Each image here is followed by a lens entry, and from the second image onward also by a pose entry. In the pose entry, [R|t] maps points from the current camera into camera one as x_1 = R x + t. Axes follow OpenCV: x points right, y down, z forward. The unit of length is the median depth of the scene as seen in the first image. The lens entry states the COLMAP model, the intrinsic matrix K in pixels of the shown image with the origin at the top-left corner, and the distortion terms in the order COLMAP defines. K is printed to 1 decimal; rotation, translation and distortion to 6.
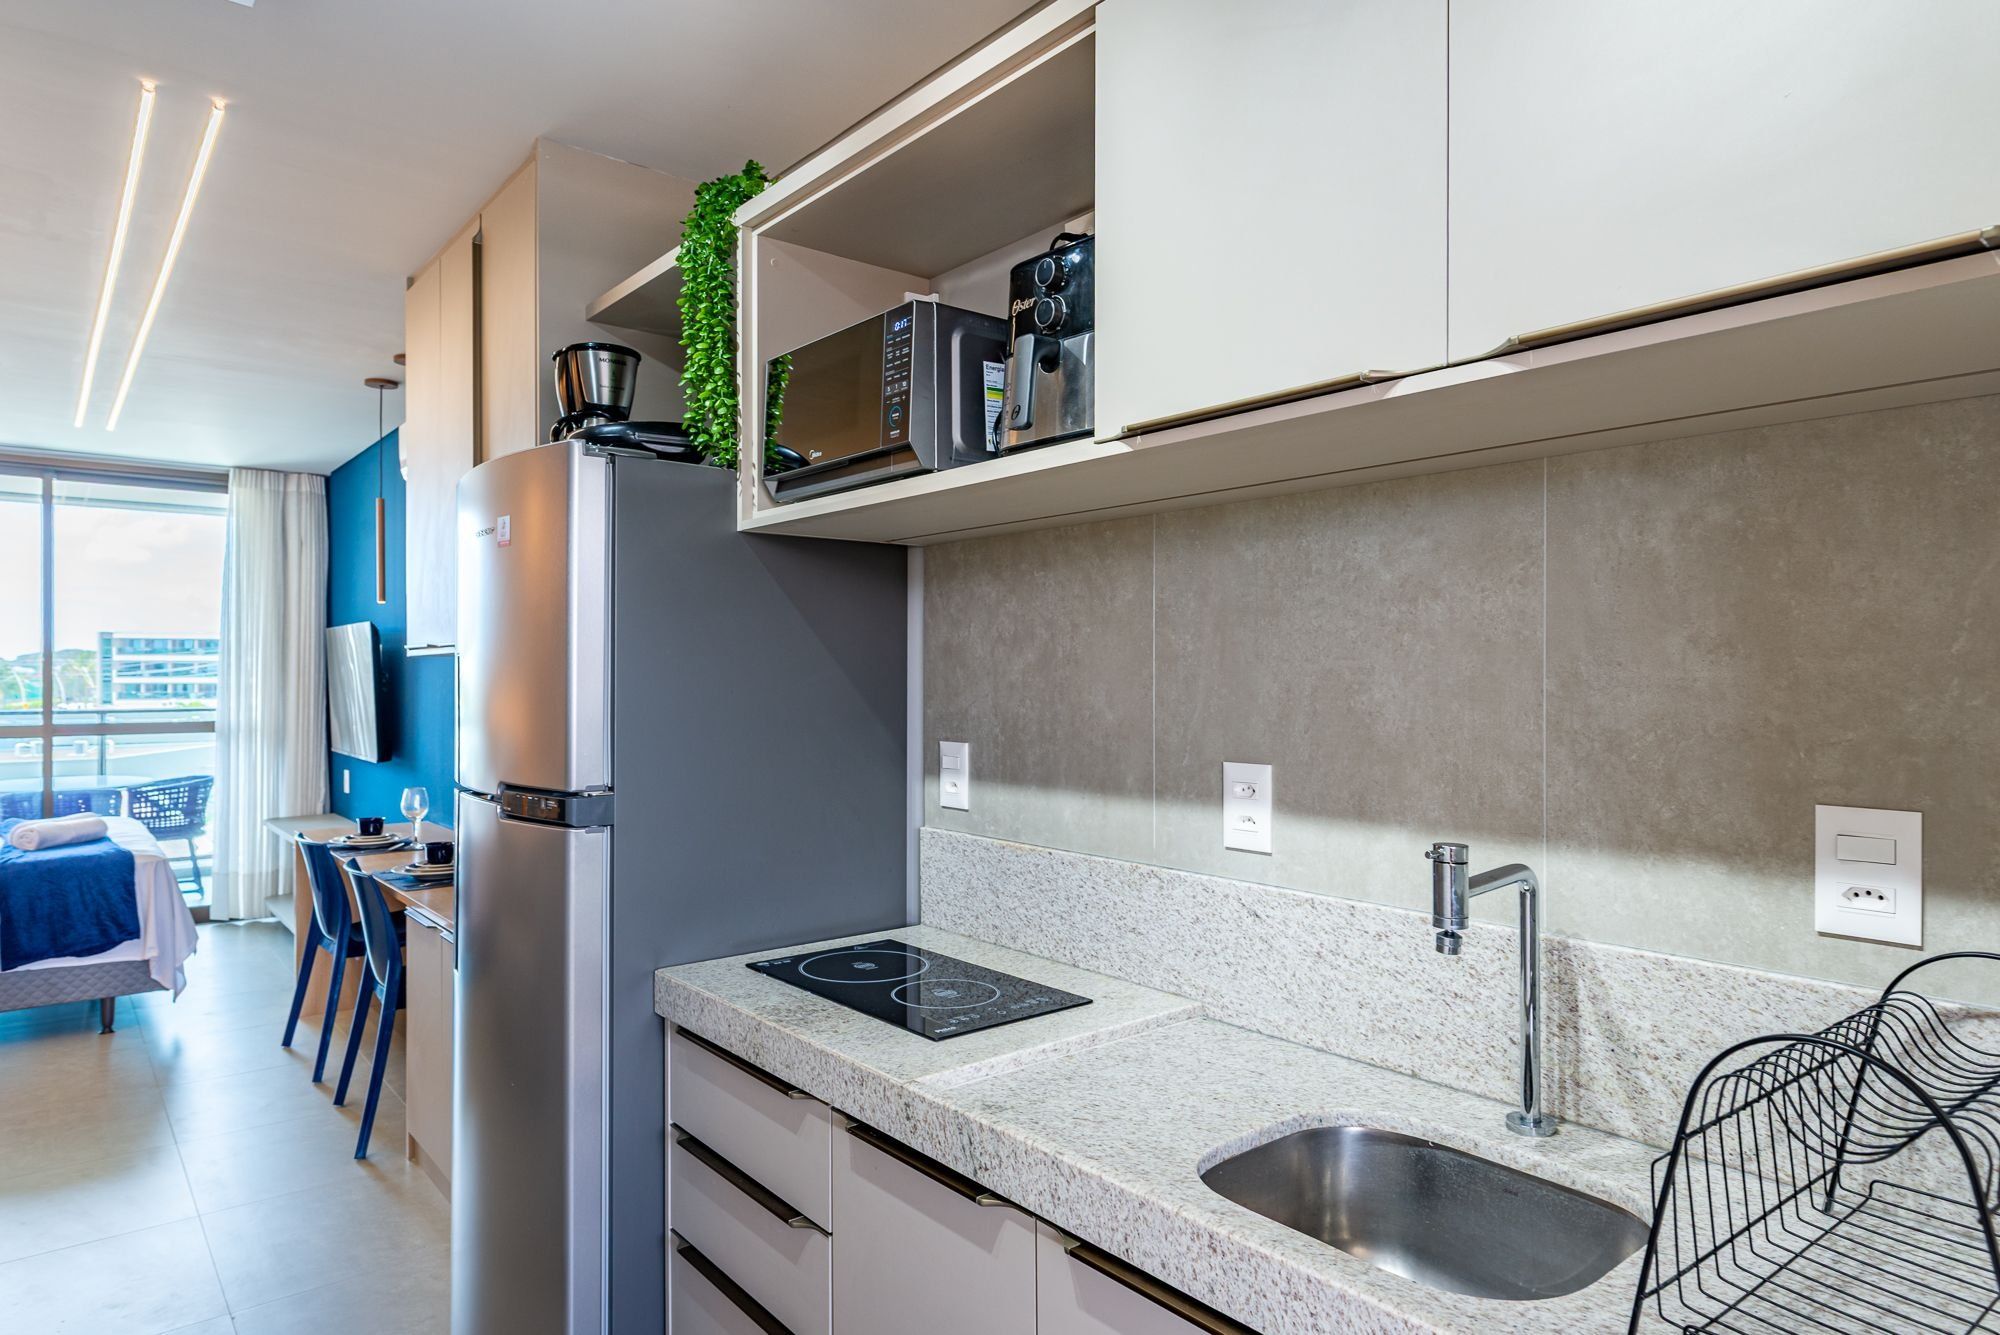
lens RADIAL K [[1142.9, 0, 999.2], [0, 1142.9, 666.2], [0, 0, 1]] dist [0.022505, 0.000753]
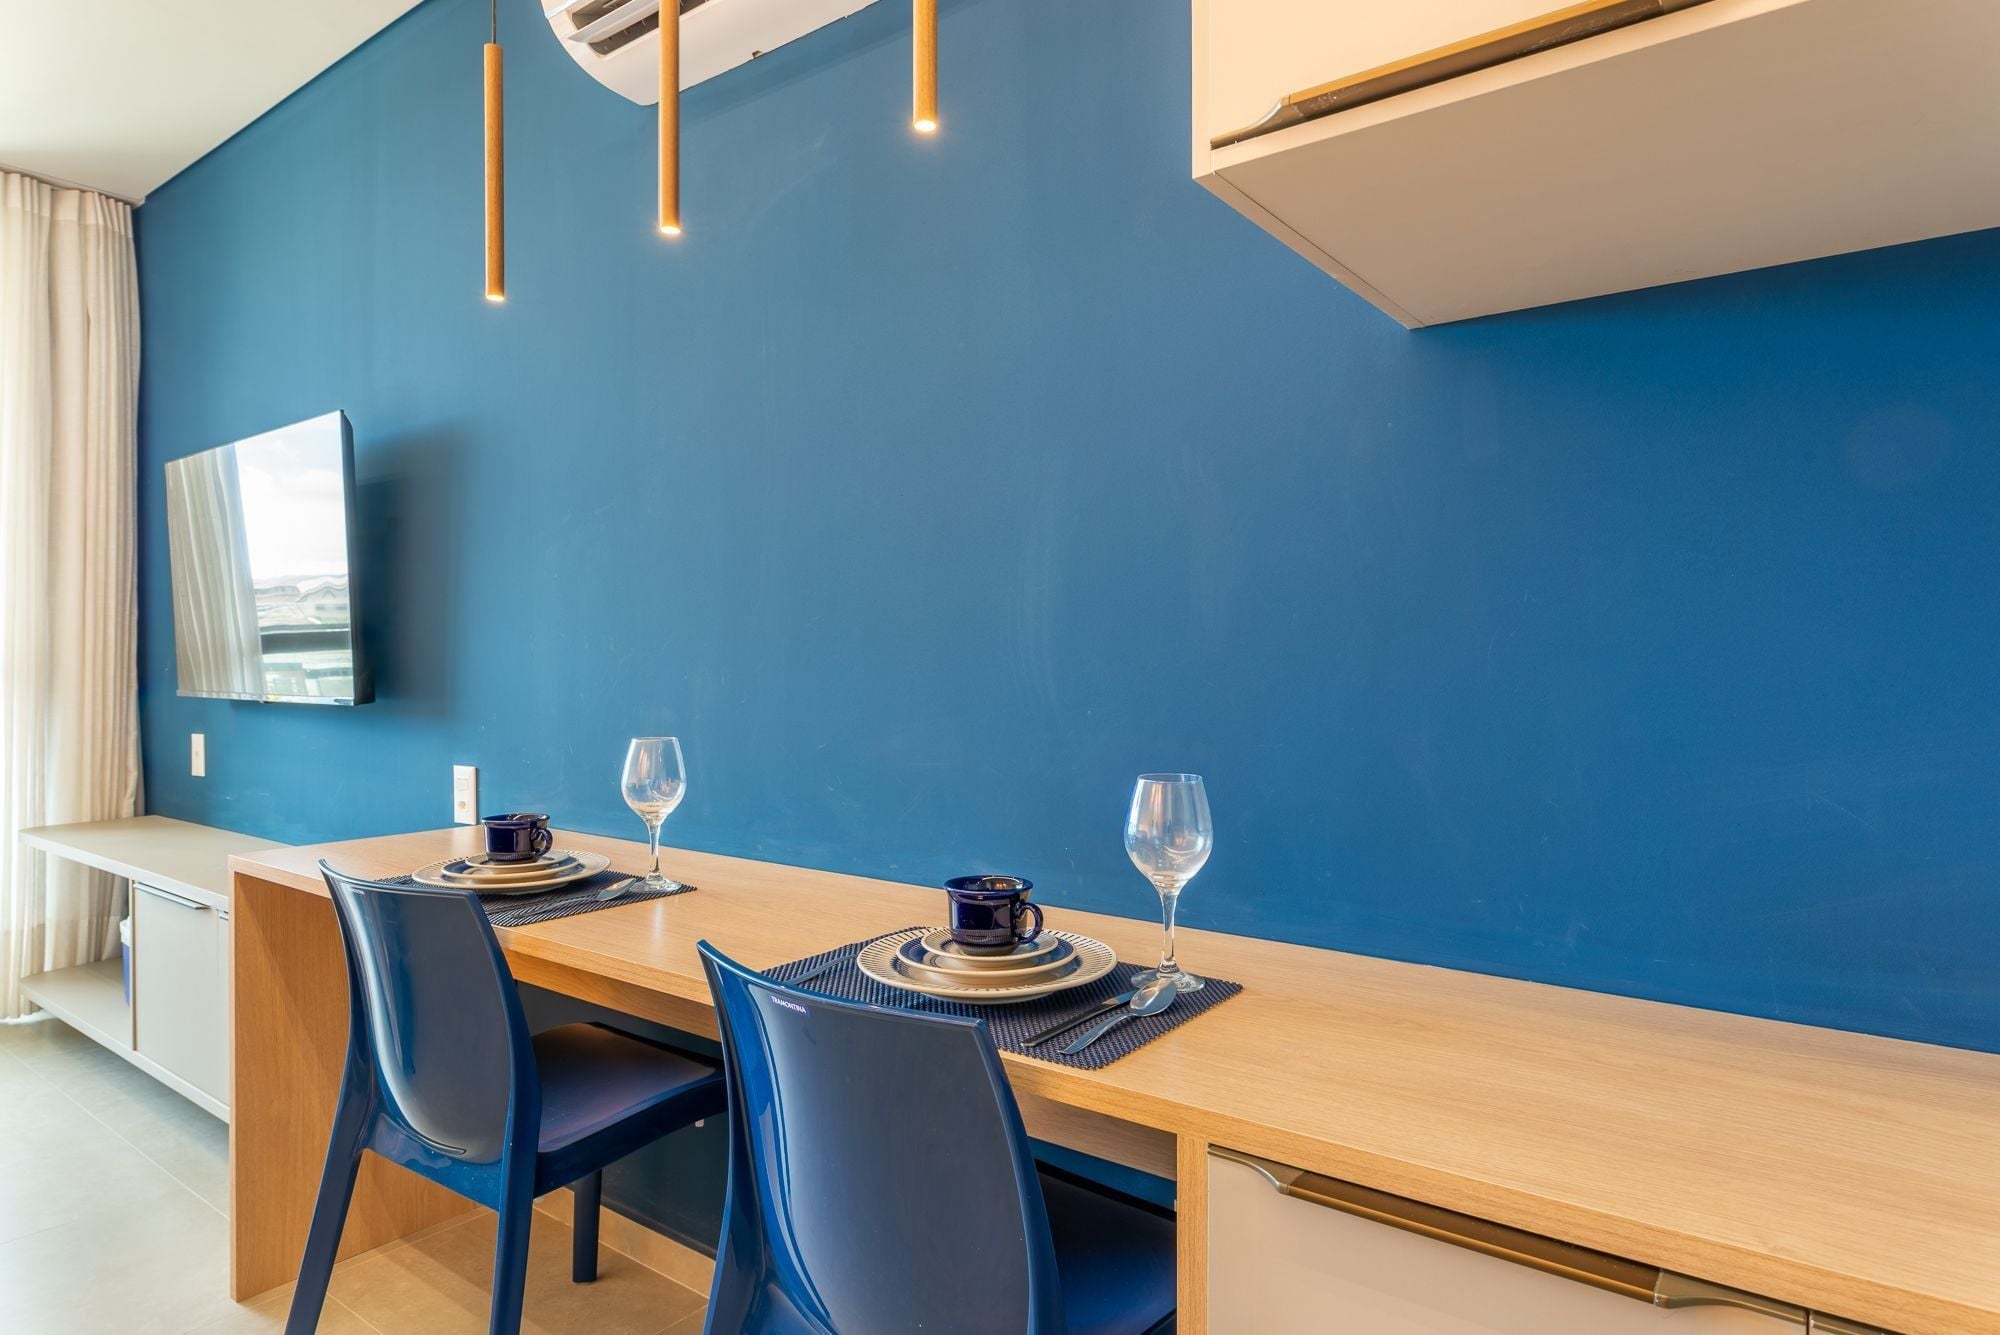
lens RADIAL K [[1142.9, 0, 1000.5], [0, 1142.9, 669.0], [0, 0, 1]] dist [0.022505, 0.000753]
pose [[0.977819, 0.002817, 0.209434, -0.301689], [-0.005690, 0.999898, 0.013119, 0.048382], [-0.209375, -0.014019, 0.977735, 0.375523]]
